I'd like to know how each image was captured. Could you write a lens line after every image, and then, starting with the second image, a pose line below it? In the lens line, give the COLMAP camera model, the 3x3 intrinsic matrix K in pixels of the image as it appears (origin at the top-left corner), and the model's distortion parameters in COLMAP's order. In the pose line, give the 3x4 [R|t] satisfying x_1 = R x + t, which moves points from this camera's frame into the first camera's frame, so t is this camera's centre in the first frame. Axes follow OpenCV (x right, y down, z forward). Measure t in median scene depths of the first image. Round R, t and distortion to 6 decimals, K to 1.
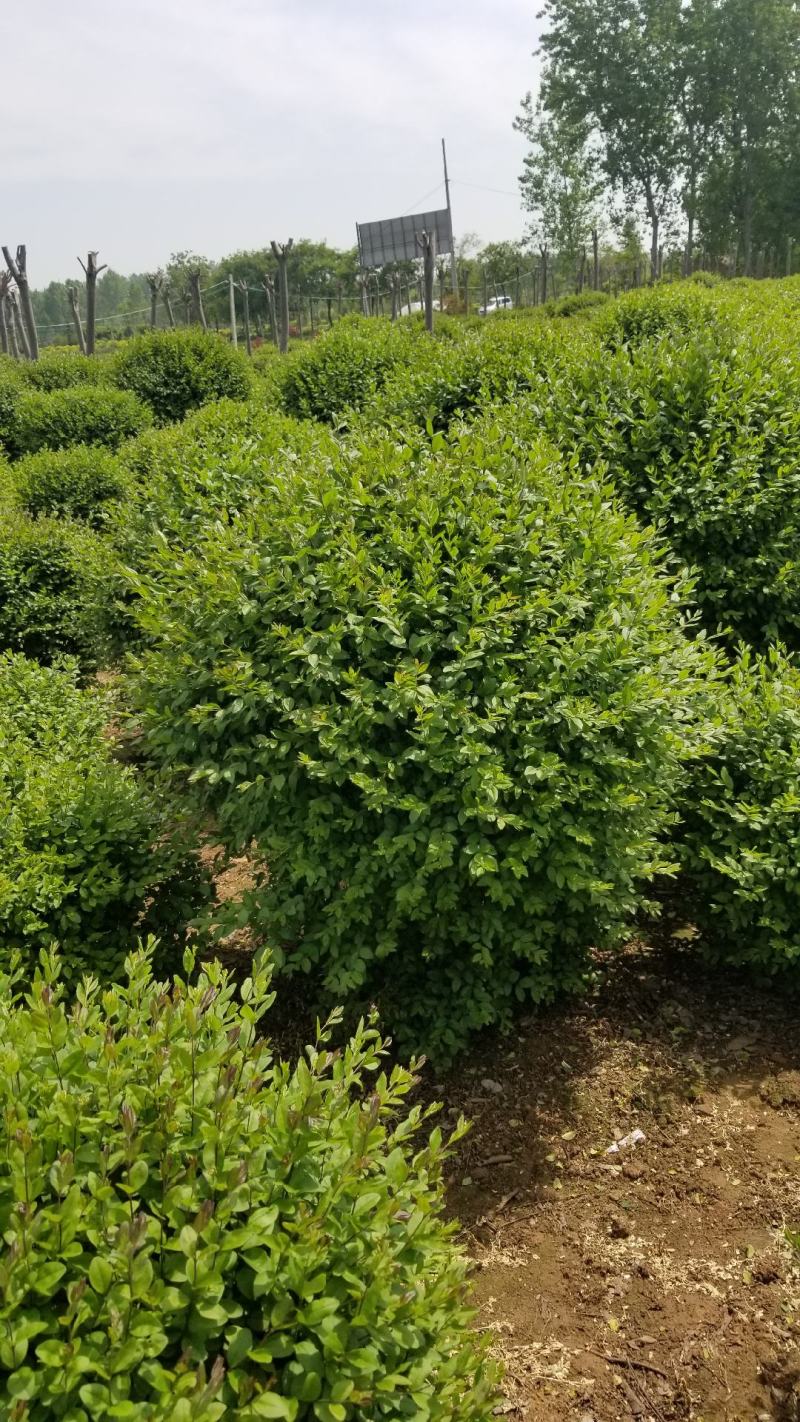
lens RADIAL K [[1143.6, 0, 396.7], [0, 1143.6, 710.1], [0, 0, 1]] dist [0.023717, -0.054586]
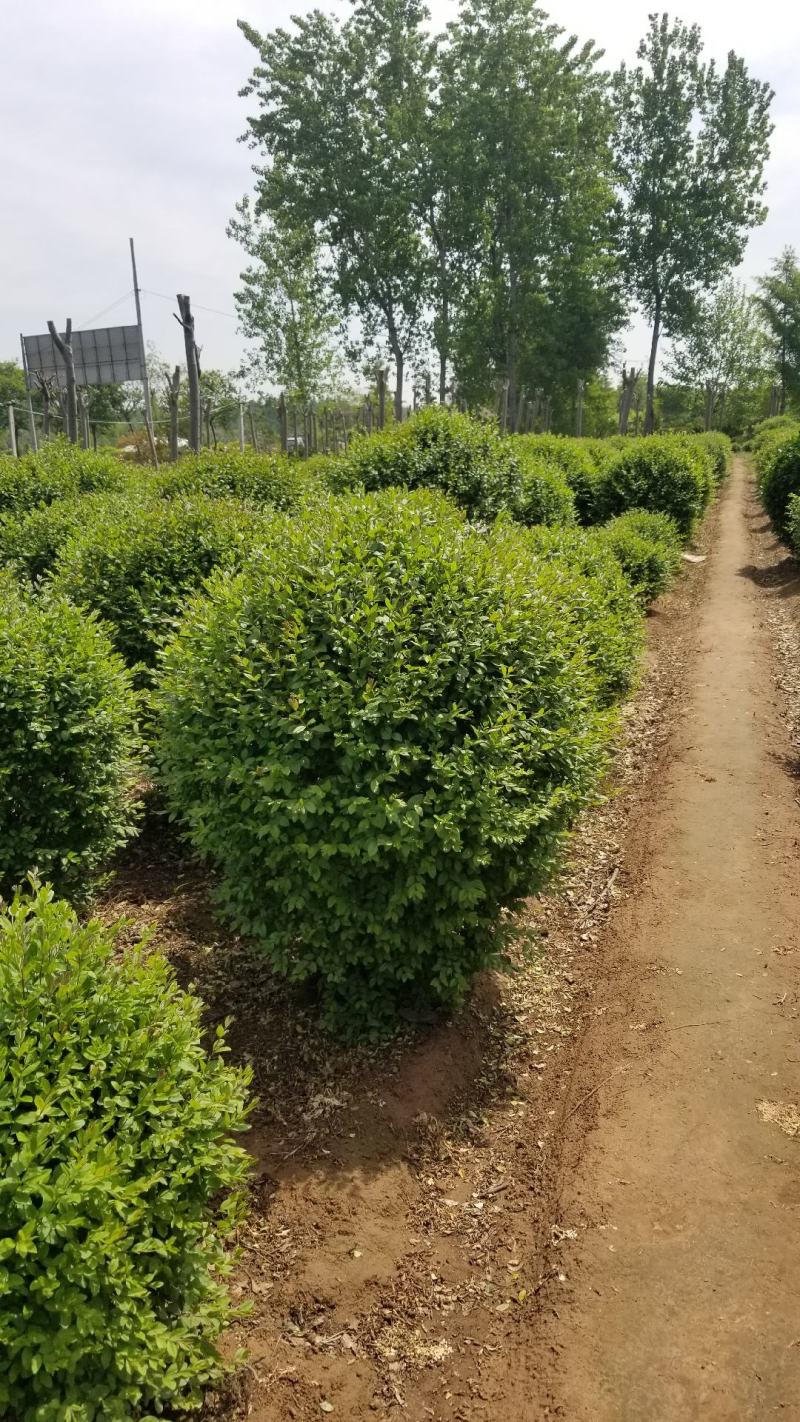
lens RADIAL K [[1143.6, 0, 414.1], [0, 1143.6, 711.3], [0, 0, 1]] dist [0.023717, -0.054586]
pose [[0.976800, 0.008793, 0.213975, 0.061381], [0.015110, 0.993837, -0.109814, -0.087591], [-0.213622, 0.110500, 0.970647, 0.231702]]
